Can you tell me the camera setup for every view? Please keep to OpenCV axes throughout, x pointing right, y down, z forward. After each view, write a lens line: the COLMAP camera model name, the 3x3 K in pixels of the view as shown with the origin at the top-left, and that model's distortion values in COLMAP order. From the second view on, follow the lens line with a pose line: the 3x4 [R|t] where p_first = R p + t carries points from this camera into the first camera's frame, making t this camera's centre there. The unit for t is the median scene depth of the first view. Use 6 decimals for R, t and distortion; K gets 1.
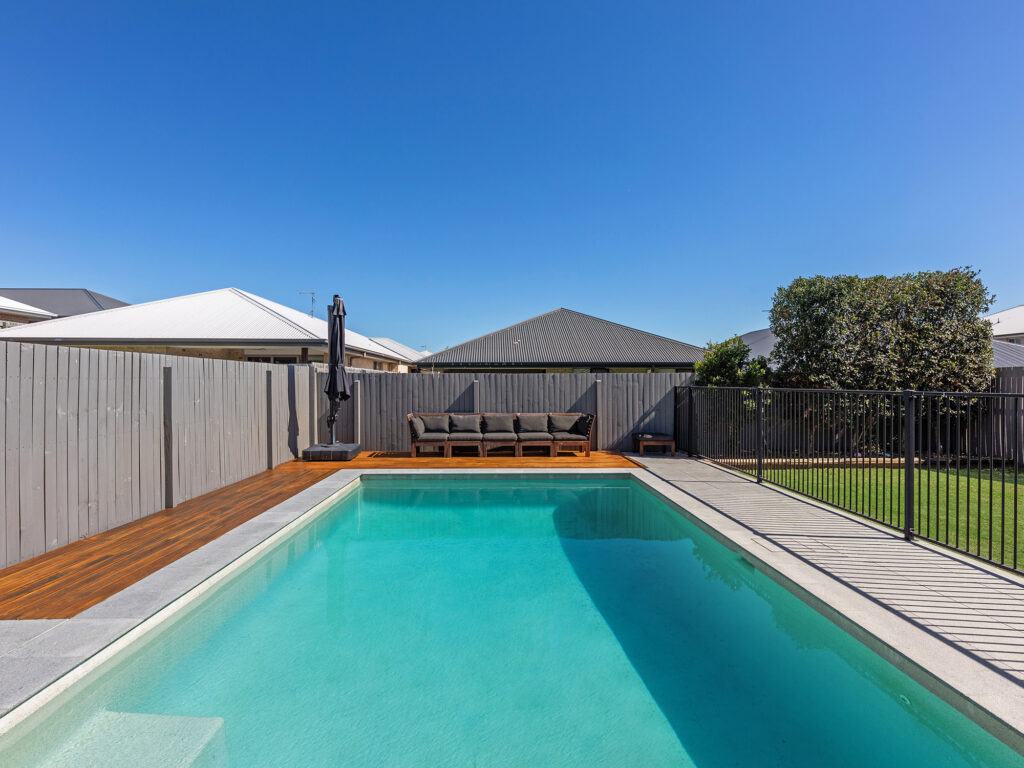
lens RADIAL K [[519.4, 0, 514.3], [0, 519.4, 385.8], [0, 0, 1]] dist [-0.004545, 0.000830]
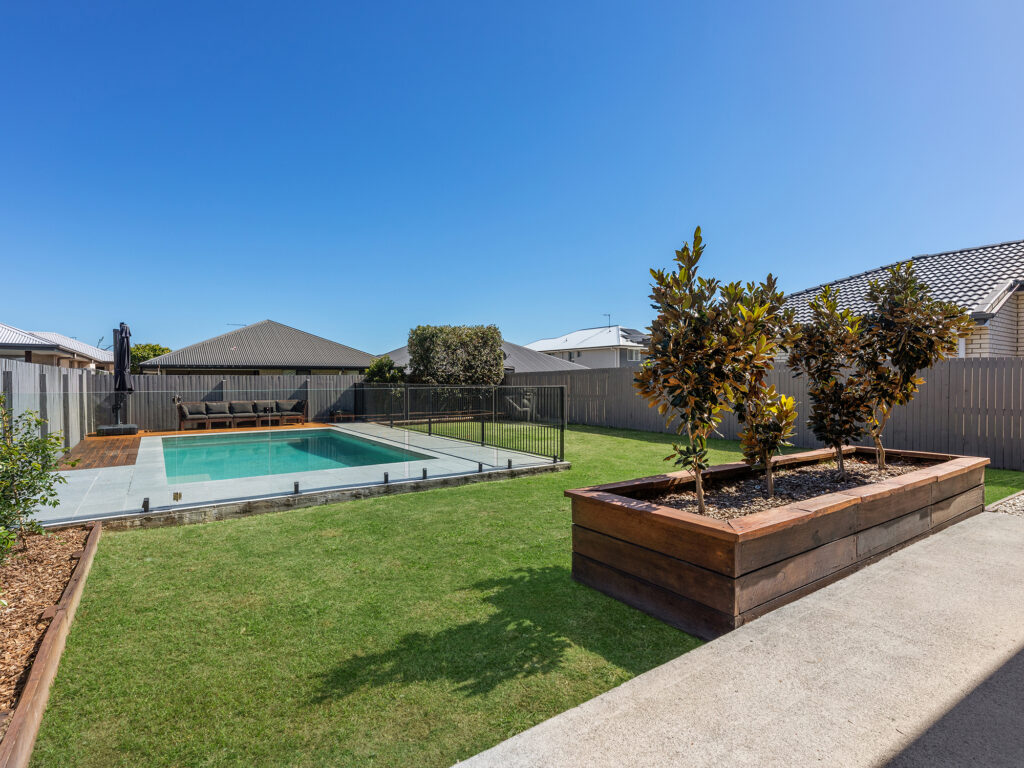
lens RADIAL K [[519.4, 0, 509.8], [0, 519.4, 388.0], [0, 0, 1]] dist [-0.004545, 0.000830]
pose [[0.842123, -0.011931, 0.539153, -0.197228], [0.005612, 0.999895, 0.013360, -0.002309], [-0.539256, -0.008225, 0.842102, -0.771815]]
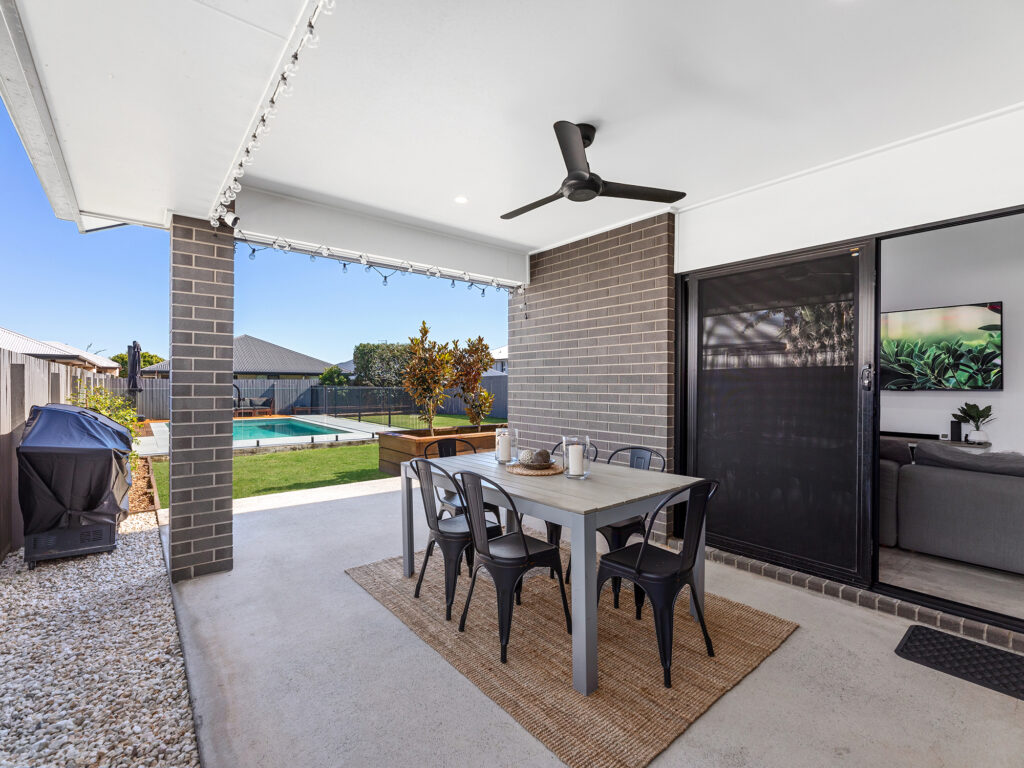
lens RADIAL K [[465.8, 0, 507.0], [0, 465.8, 389.2], [0, 0, 1]] dist [-0.002554, -0.000064]
pose [[0.799363, -0.005621, 0.600822, -0.253045], [0.000446, 0.999962, 0.008762, -0.000514], [-0.600848, -0.006736, 0.799335, -1.248027]]
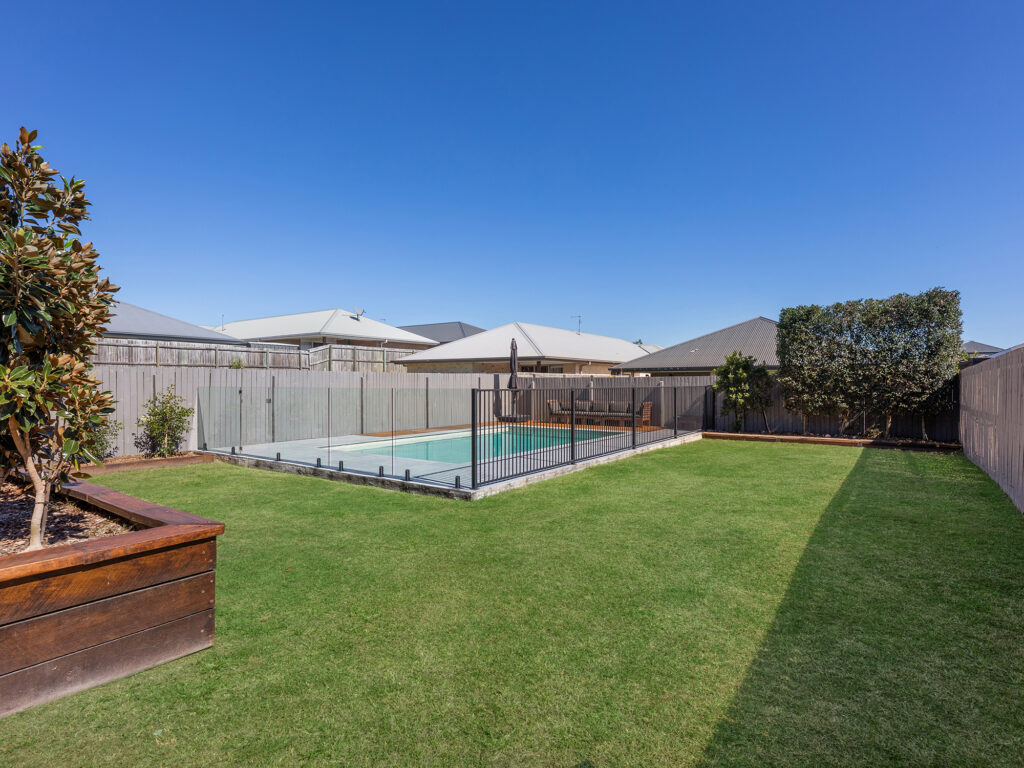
lens RADIAL K [[539.6, 0, 512.5], [0, 539.6, 384.8], [0, 0, 1]] dist [-0.014943, 0.004637]
pose [[0.799834, 0.001792, -0.600219, 0.813529], [-0.003203, 0.999994, -0.001283, 0.003859], [0.600213, 0.002949, 0.799835, -0.590586]]
